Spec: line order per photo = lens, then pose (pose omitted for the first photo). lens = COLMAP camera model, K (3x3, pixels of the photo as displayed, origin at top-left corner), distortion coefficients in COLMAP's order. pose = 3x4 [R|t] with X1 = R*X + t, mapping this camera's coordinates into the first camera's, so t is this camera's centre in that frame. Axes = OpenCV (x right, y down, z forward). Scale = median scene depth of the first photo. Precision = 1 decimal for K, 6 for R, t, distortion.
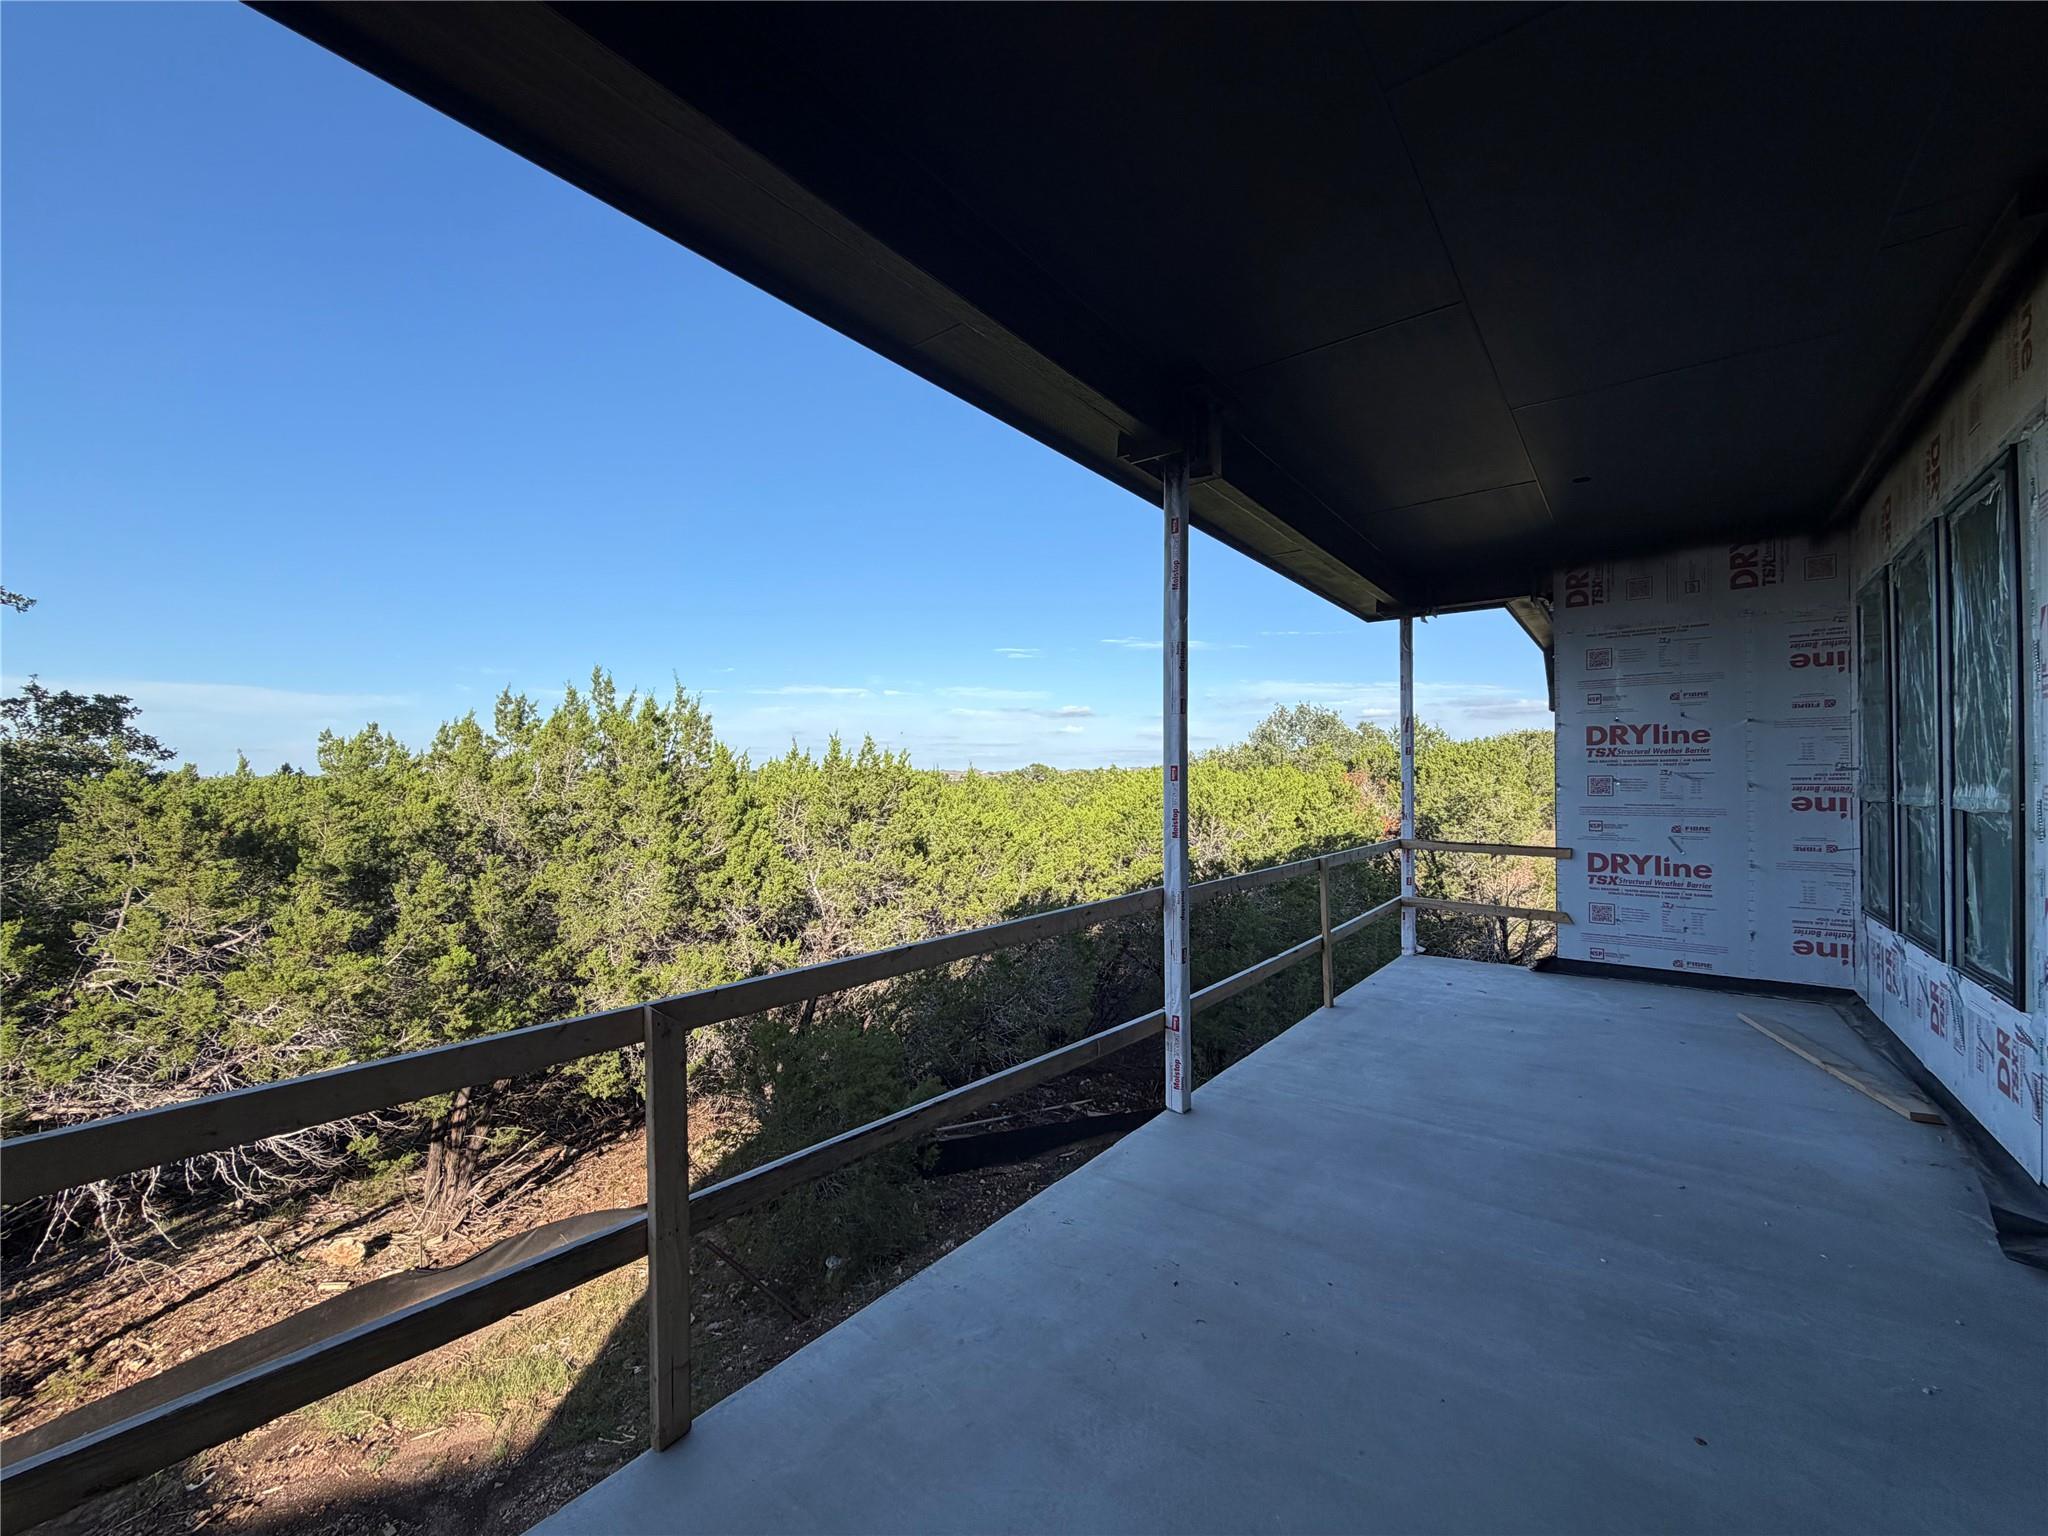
lens RADIAL K [[821.2, 0, 1024.0], [0, 821.2, 768.0], [0, 0, 1]] dist [-0.002753, -0.000663]
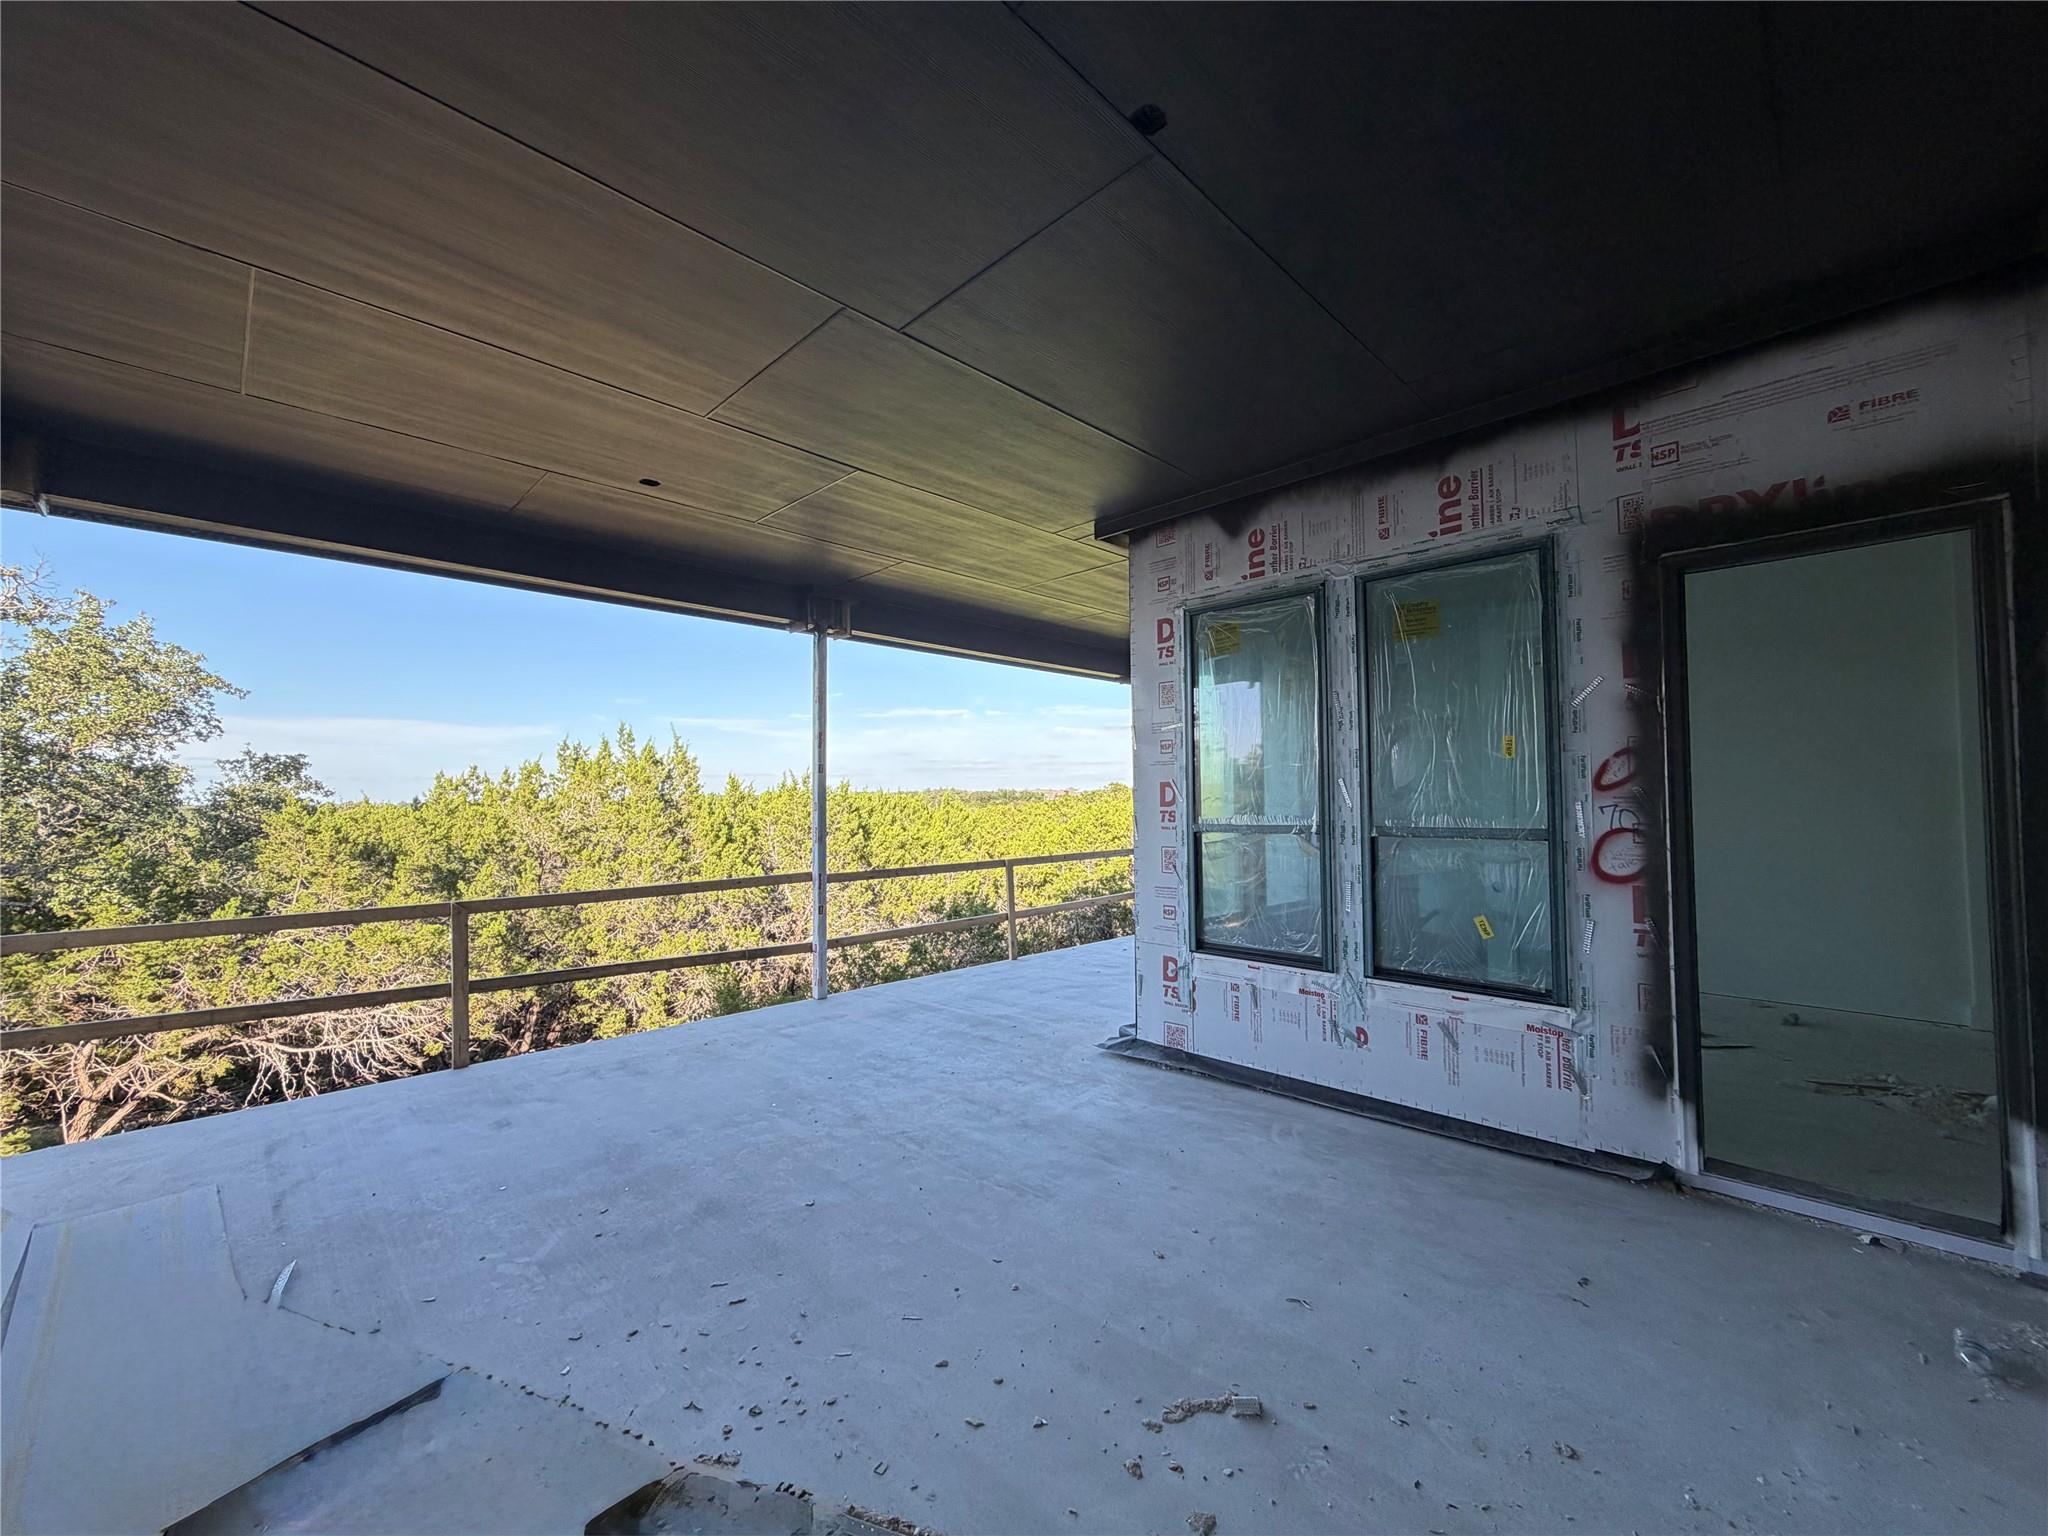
lens RADIAL K [[820.2, 0, 1020.3], [0, 820.2, 771.7], [0, 0, 1]] dist [0.000686, -0.000178]
pose [[0.992043, -0.013893, -0.125129, 0.412359], [0.011609, 0.999753, -0.018957, -0.014553], [0.125362, 0.017354, 0.991959, -0.341575]]
